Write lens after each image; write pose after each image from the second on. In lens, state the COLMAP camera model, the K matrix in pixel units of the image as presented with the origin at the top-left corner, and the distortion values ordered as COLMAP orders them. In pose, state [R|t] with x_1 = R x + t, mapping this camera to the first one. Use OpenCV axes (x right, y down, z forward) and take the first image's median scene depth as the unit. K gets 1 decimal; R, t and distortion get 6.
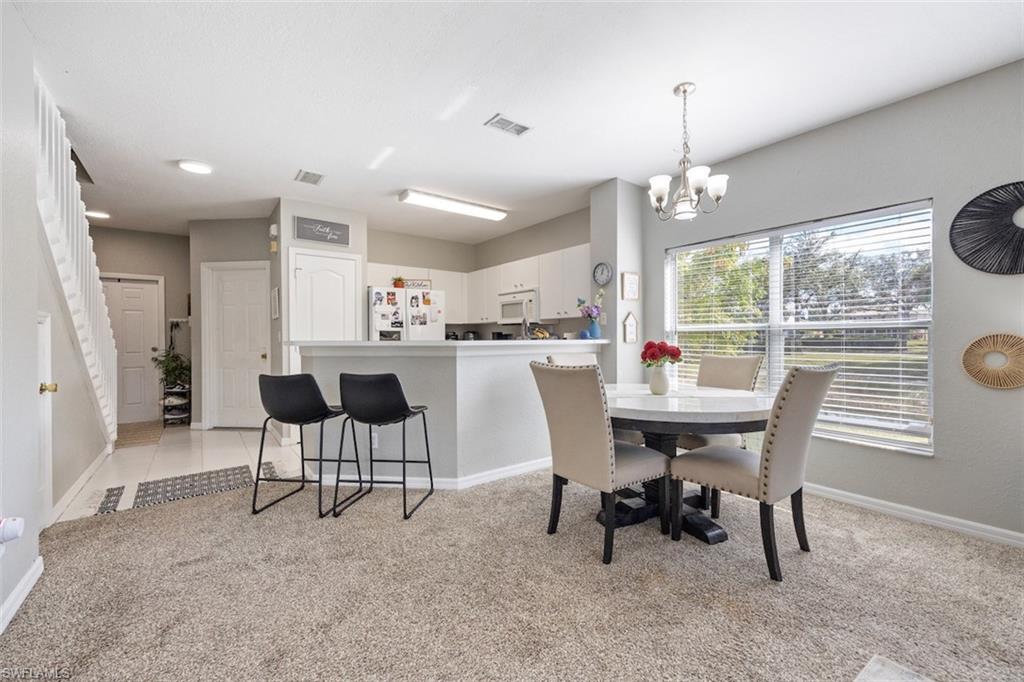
lens RADIAL K [[417.4, 0, 522.9], [0, 417.4, 339.9], [0, 0, 1]] dist [0.007297, -0.000017]
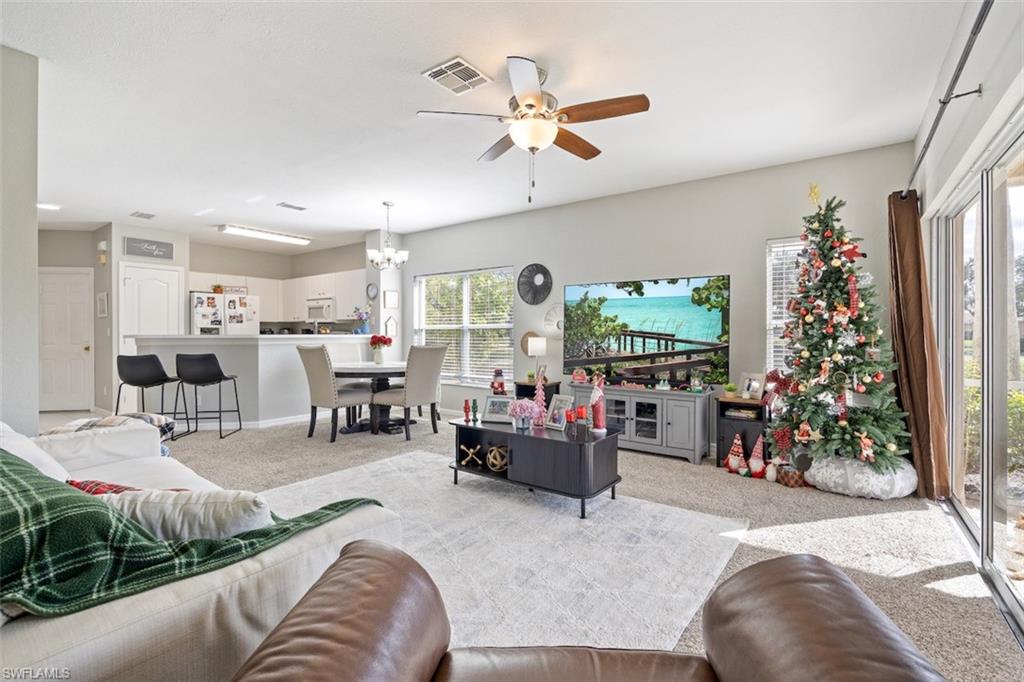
lens RADIAL K [[457.0, 0, 525.1], [0, 457.0, 332.4], [0, 0, 1]] dist [-0.014643, -0.000089]
pose [[0.954609, 0.002269, 0.297853, 0.187408], [0.000276, 0.999964, -0.008503, 0.004839], [-0.297861, 0.008199, 0.954574, -0.606054]]
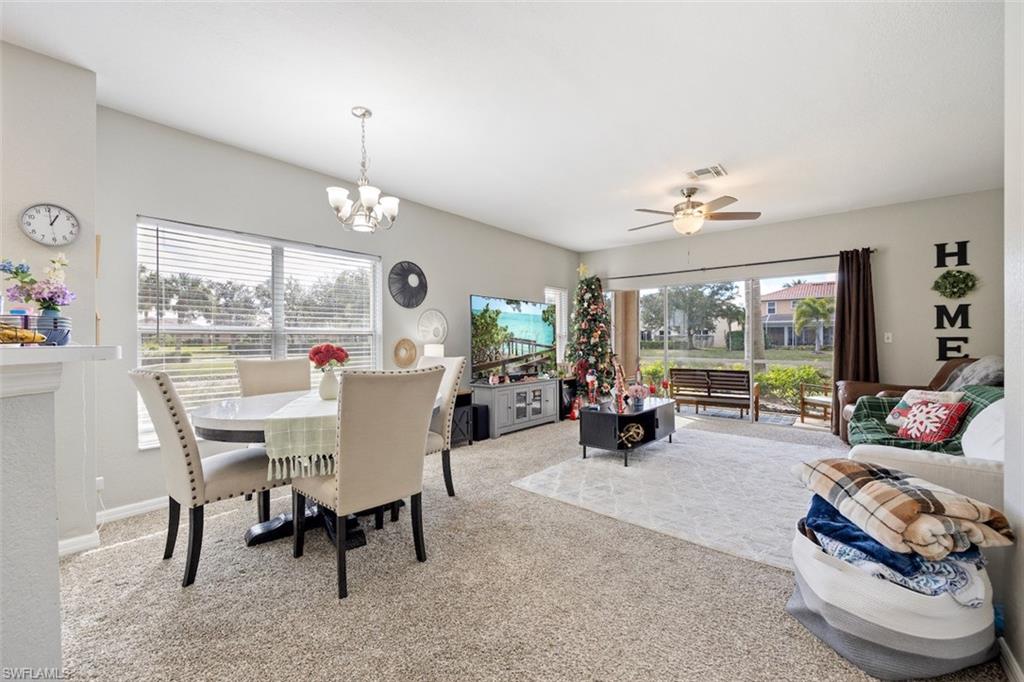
lens RADIAL K [[417.4, 0, 522.9], [0, 417.4, 339.9], [0, 0, 1]] dist [0.007297, -0.000017]
pose [[-0.229154, 0.002721, 0.973386, -0.397657], [0.010271, 0.999947, -0.000377, -0.001140], [-0.973336, 0.009912, -0.229170, 0.435684]]
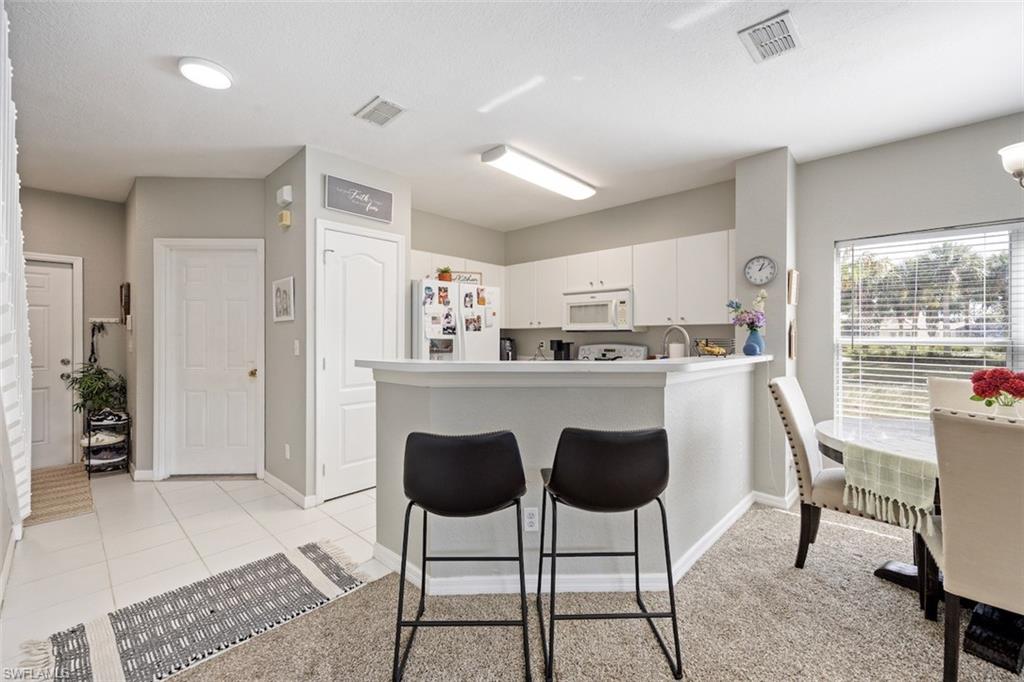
lens RADIAL K [[421.1, 0, 504.6], [0, 421.1, 337.4], [0, 0, 1]] dist [0.000683, 0.000069]
pose [[0.988151, 0.005582, 0.153384, -0.328269], [-0.004767, 0.999973, -0.005676, -0.021496], [-0.153411, 0.004877, 0.988150, 0.245201]]
